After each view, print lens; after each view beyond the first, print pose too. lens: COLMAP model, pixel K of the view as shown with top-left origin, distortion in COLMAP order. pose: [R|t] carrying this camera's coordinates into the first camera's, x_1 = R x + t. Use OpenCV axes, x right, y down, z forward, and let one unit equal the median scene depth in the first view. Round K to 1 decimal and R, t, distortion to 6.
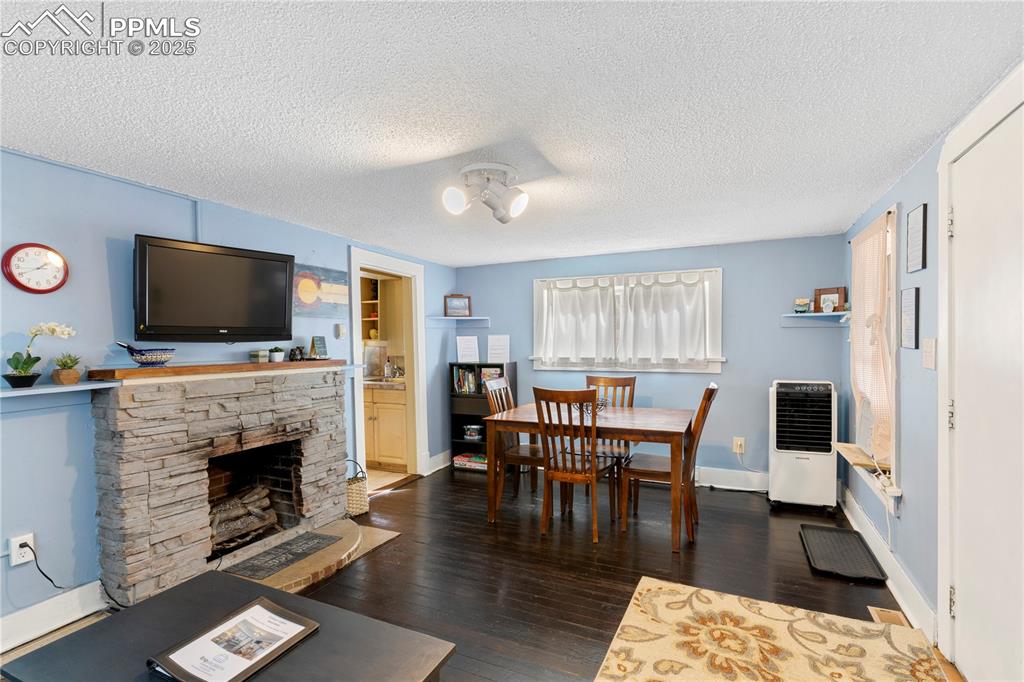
lens RADIAL K [[494.5, 0, 512.0], [0, 494.5, 341.0], [0, 0, 1]] dist [0.000246, -0.000215]
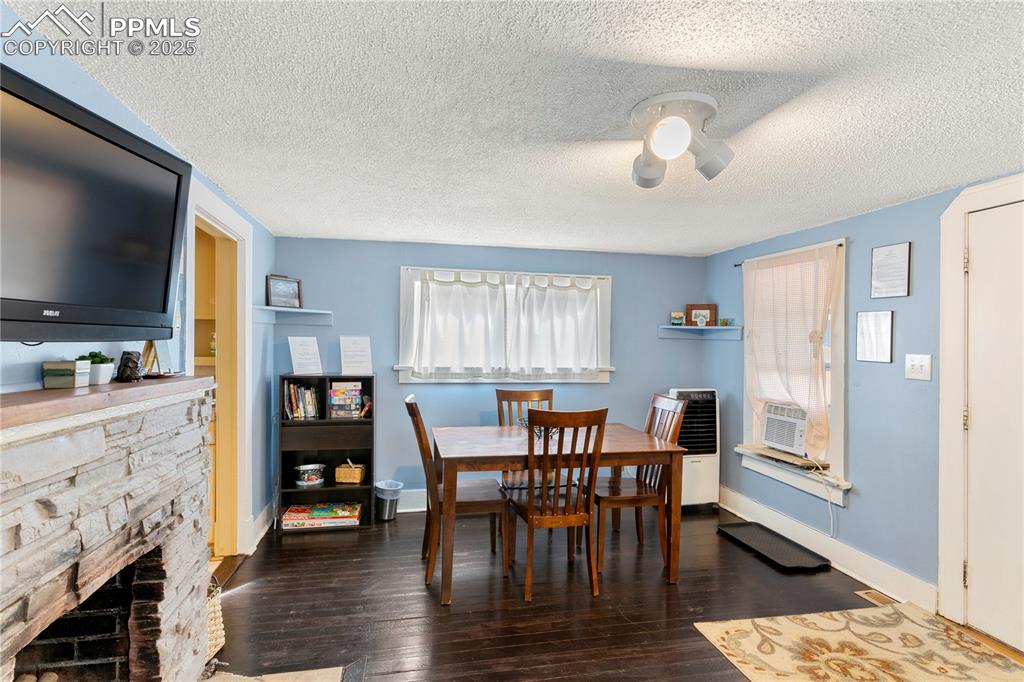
lens RADIAL K [[515.0, 0, 511.5], [0, 515.0, 332.1], [0, 0, 1]] dist [0.000187, -0.000111]
pose [[0.800976, 0.035491, 0.597644, -0.376769], [-0.021097, 0.999295, -0.031067, 0.000322], [-0.598325, 0.012276, 0.801160, 0.317393]]
